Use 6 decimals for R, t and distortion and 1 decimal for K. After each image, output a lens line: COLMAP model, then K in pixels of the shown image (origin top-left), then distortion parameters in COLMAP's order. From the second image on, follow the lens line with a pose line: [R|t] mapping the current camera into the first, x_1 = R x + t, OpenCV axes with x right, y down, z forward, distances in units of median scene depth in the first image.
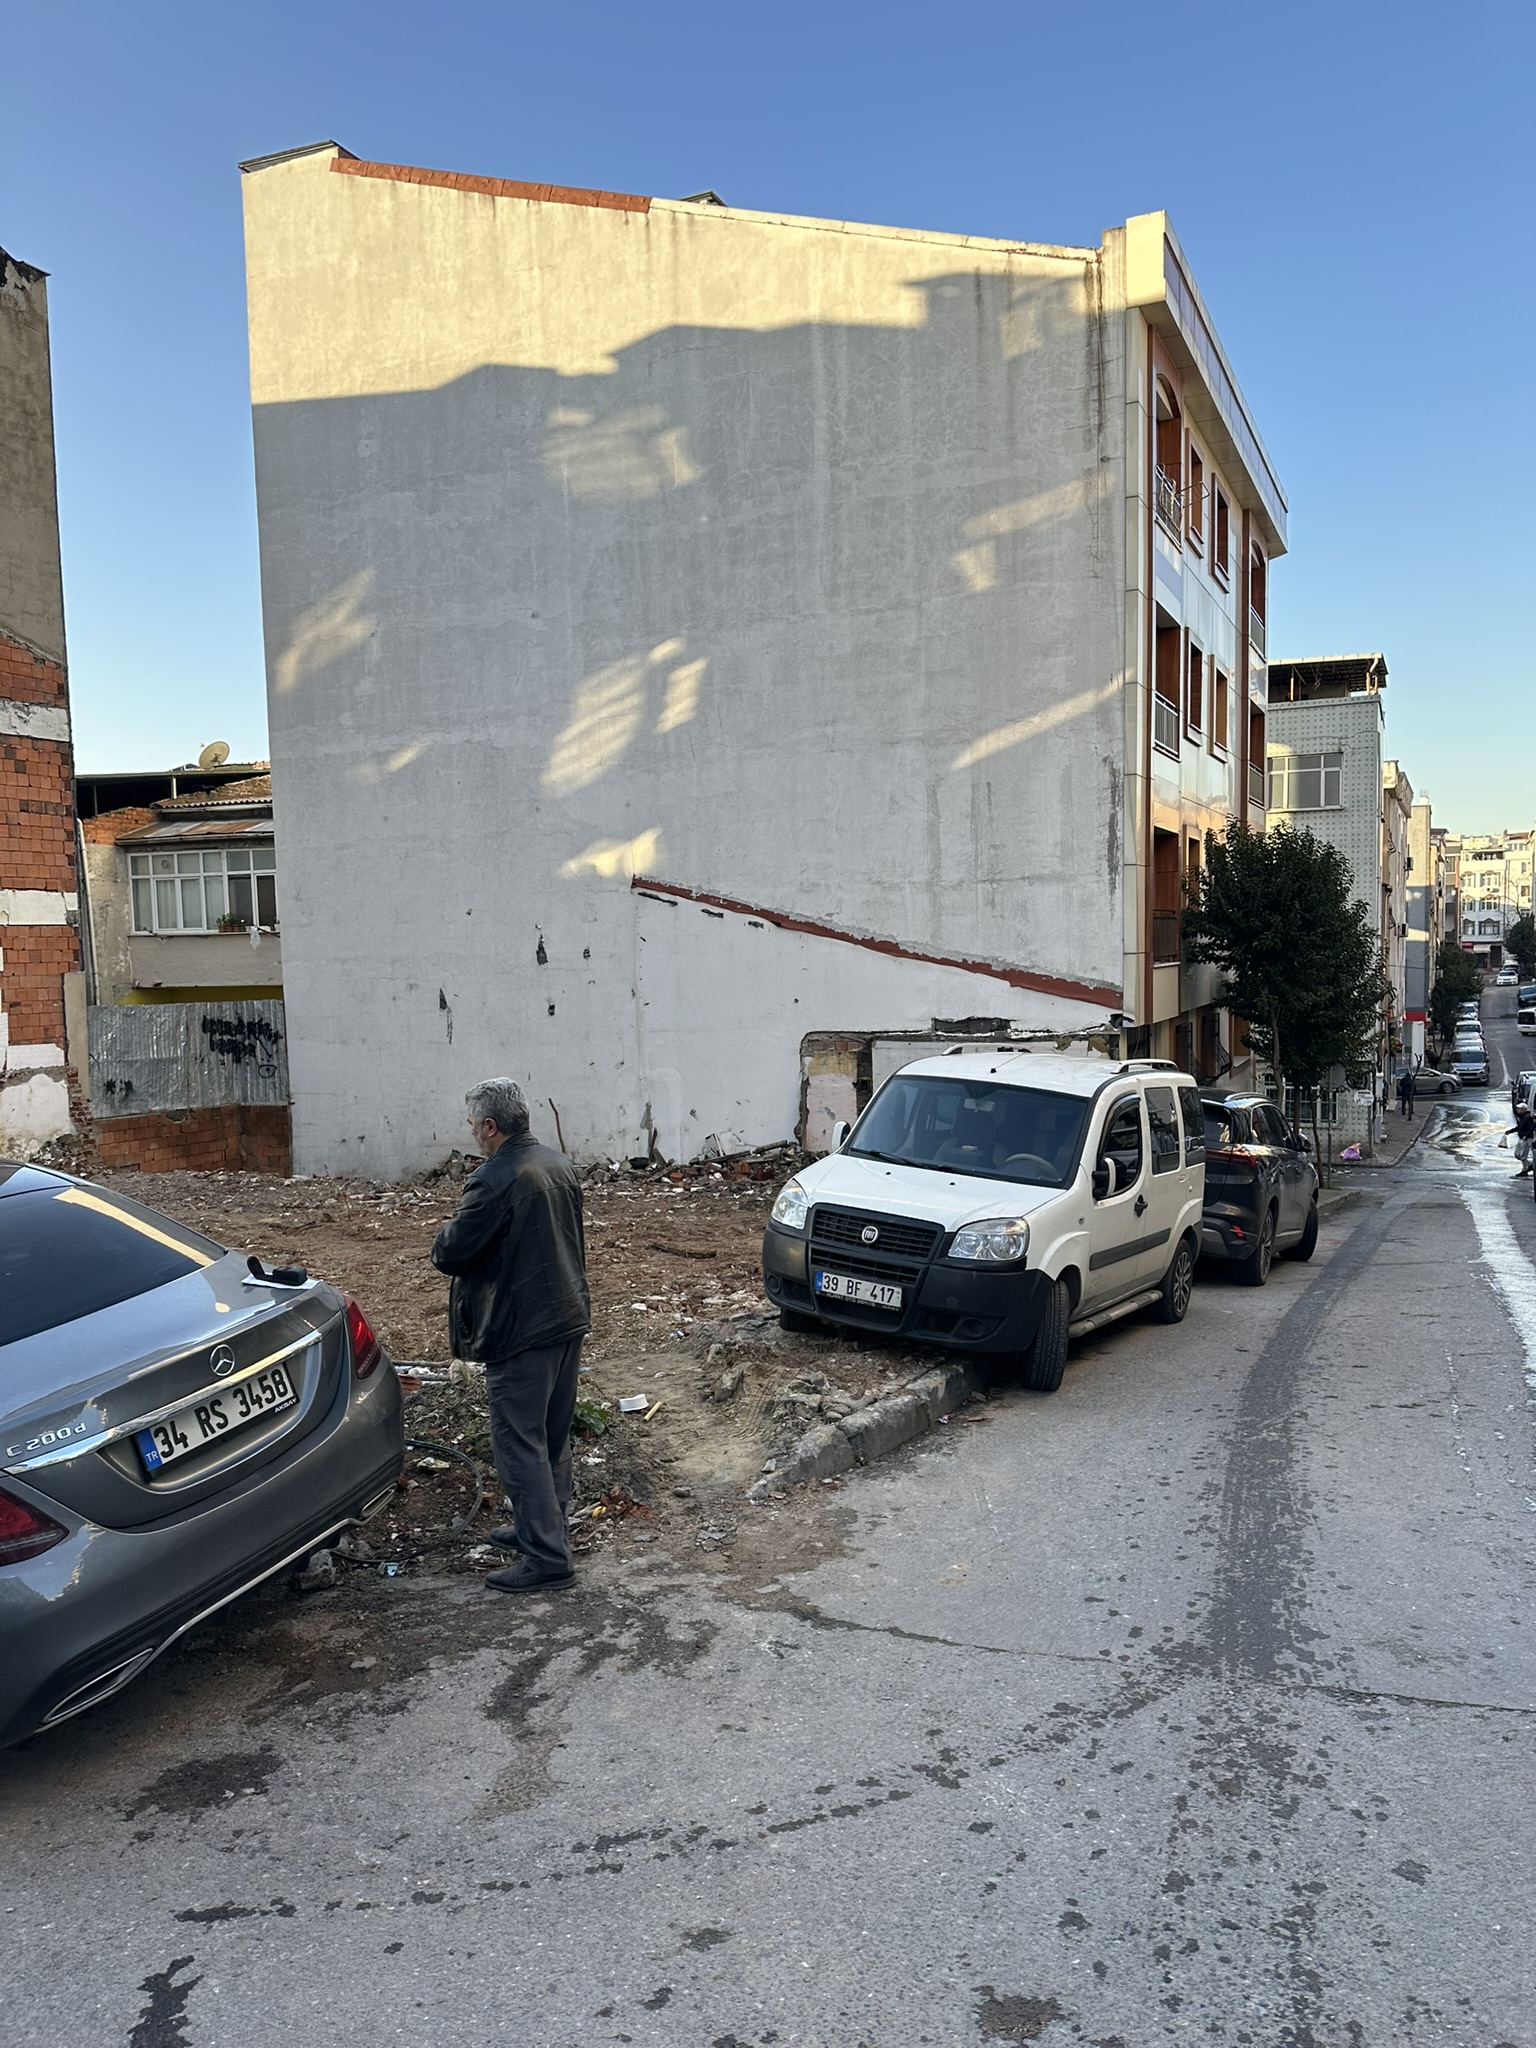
lens RADIAL K [[1423.2, 0, 783.1], [0, 1423.2, 1039.3], [0, 0, 1]] dist [0.190158, -0.367246]
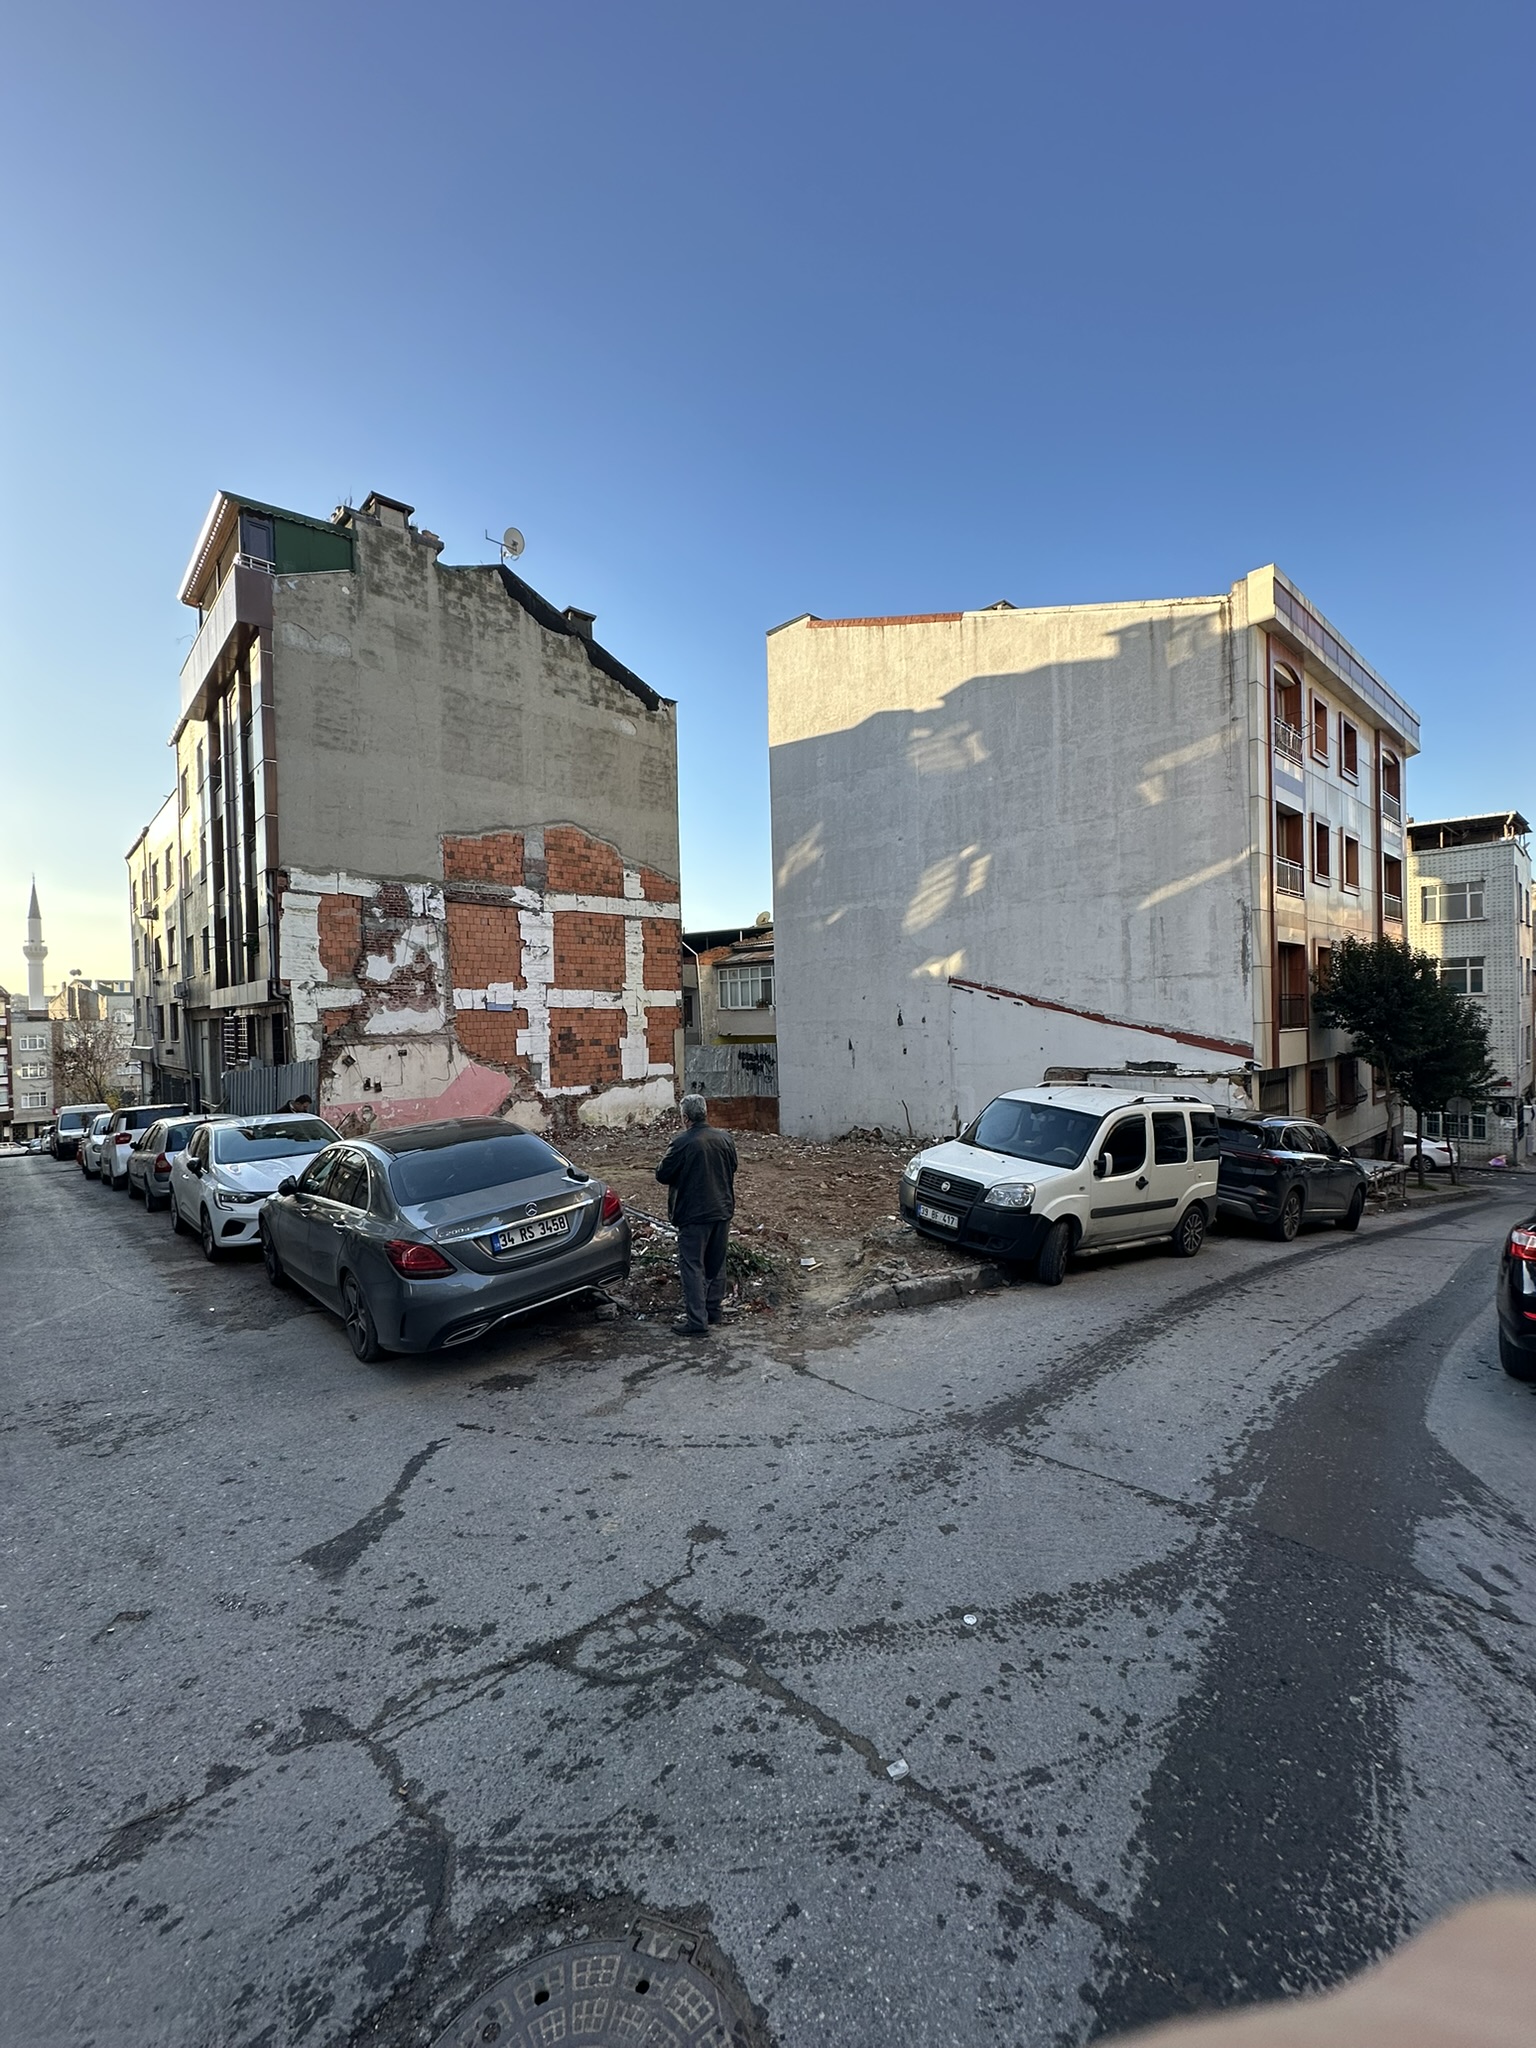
lens RADIAL K [[817.1, 0, 767.0], [0, 817.1, 1023.4], [0, 0, 1]] dist [-0.001236, -0.000040]
pose [[0.918102, 0.005877, -0.396301, 0.095629], [-0.025007, 0.998757, -0.043122, -0.007085], [0.395555, 0.049500, 0.917107, -0.020162]]
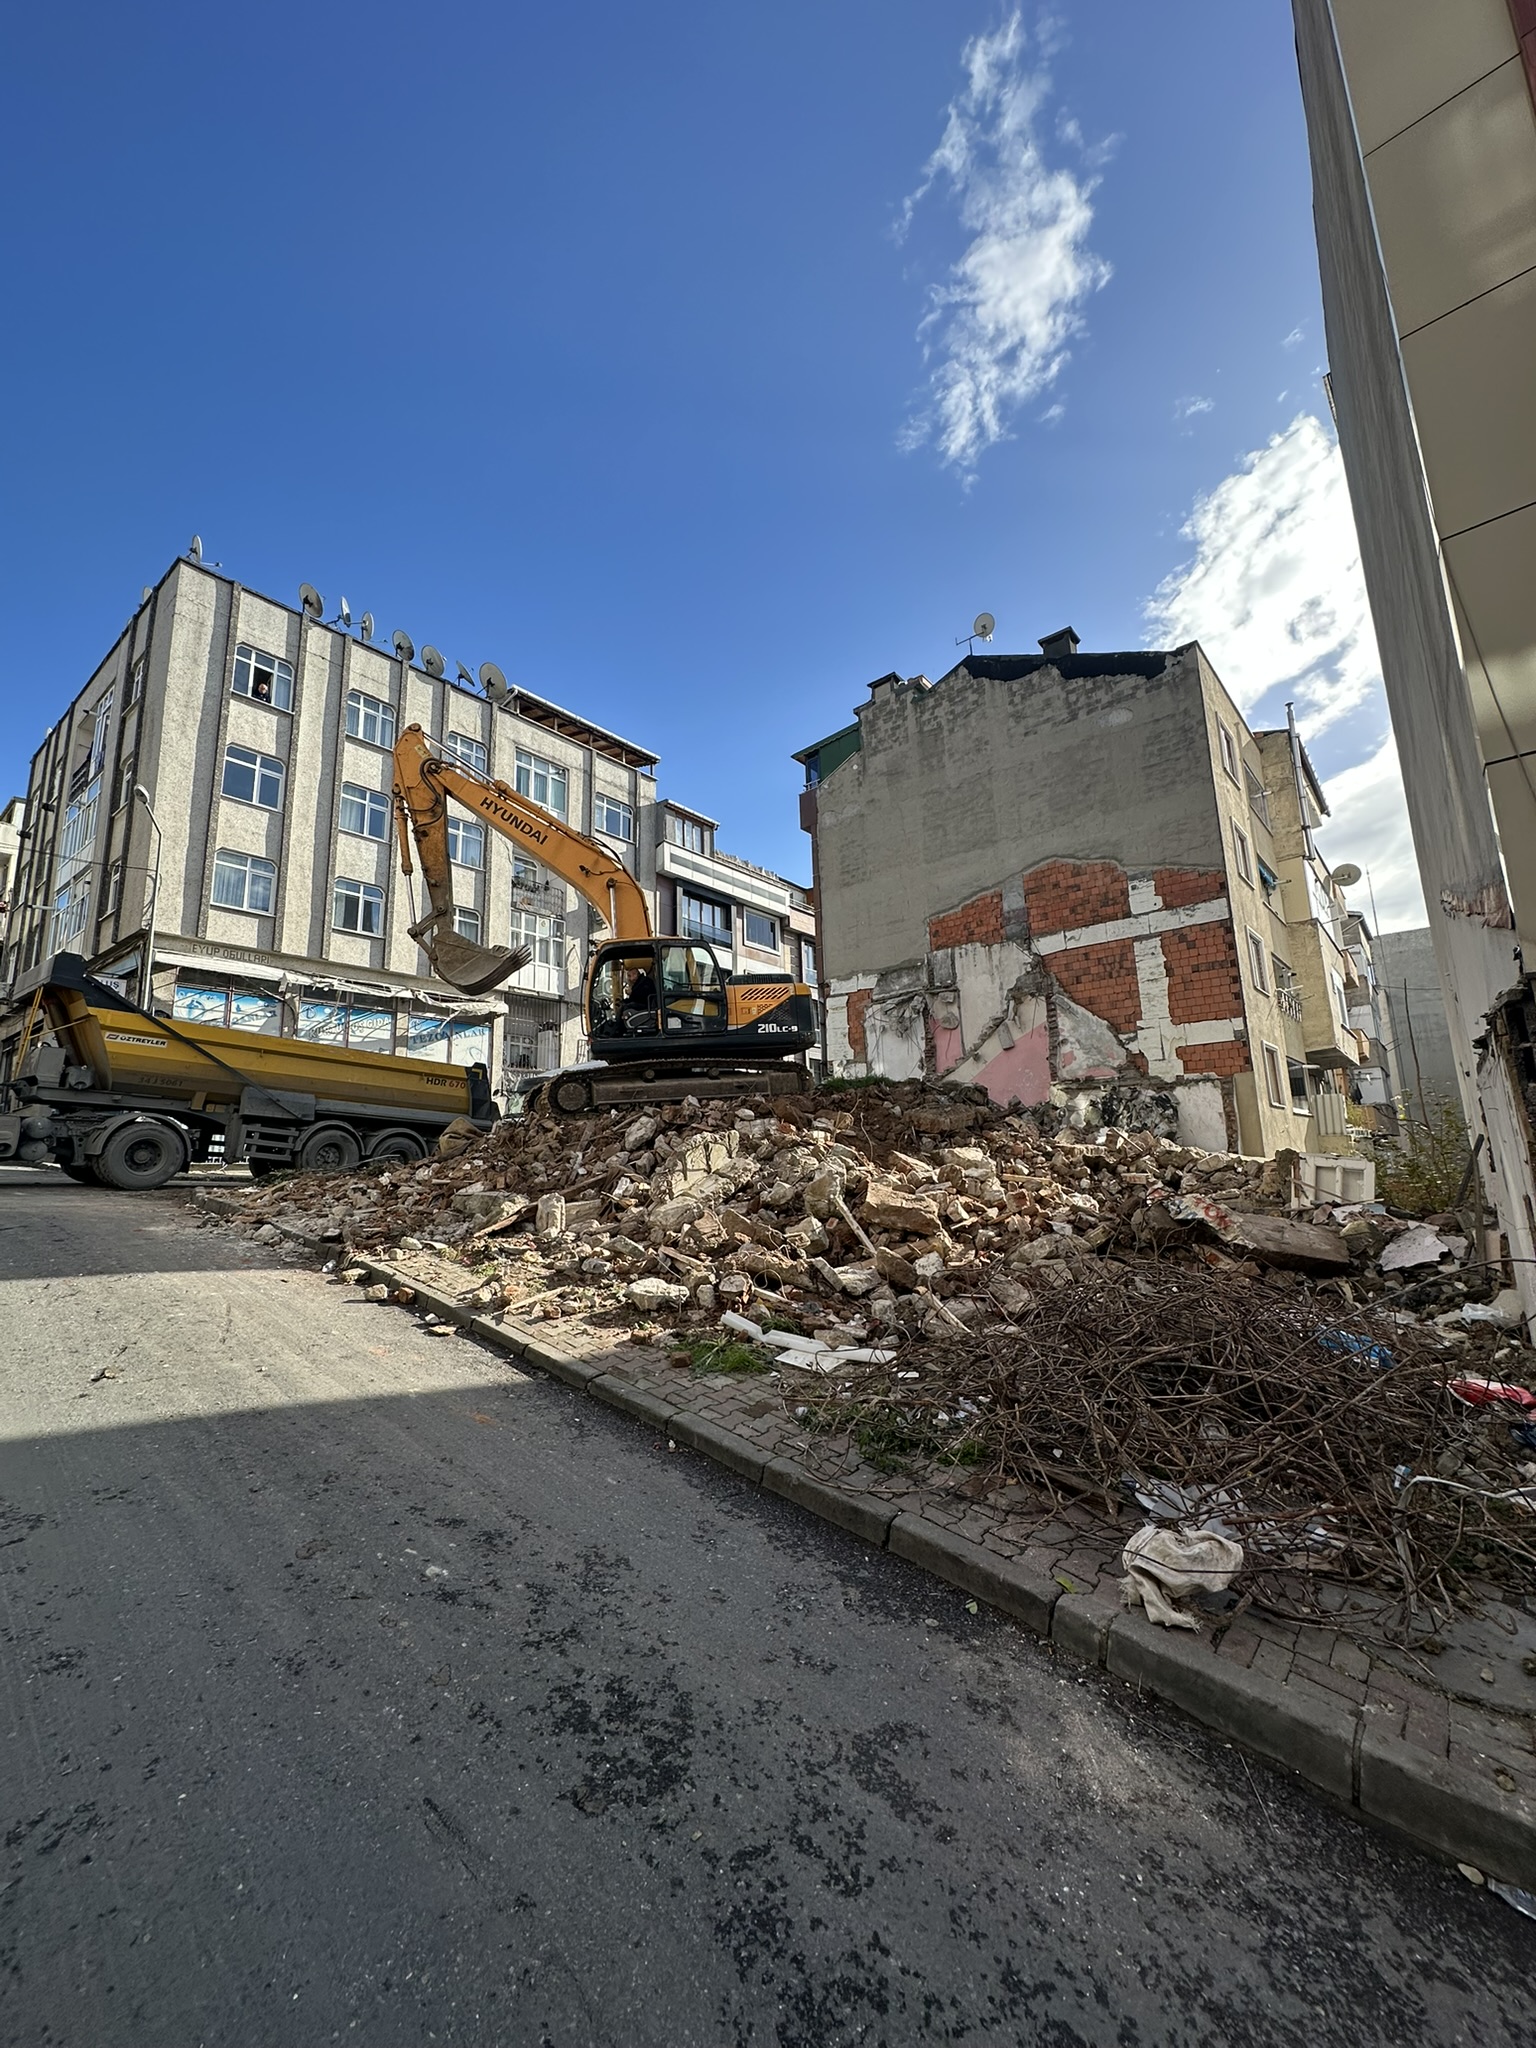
lens RADIAL K [[817.1, 0, 767.0], [0, 817.1, 1023.4], [0, 0, 1]] dist [-0.001236, -0.000040]
pose [[-0.286678, -0.139639, -0.947796, 0.441598], [-0.031492, 0.990159, -0.136355, 0.032643], [0.957509, -0.009242, -0.288255, 0.829454]]
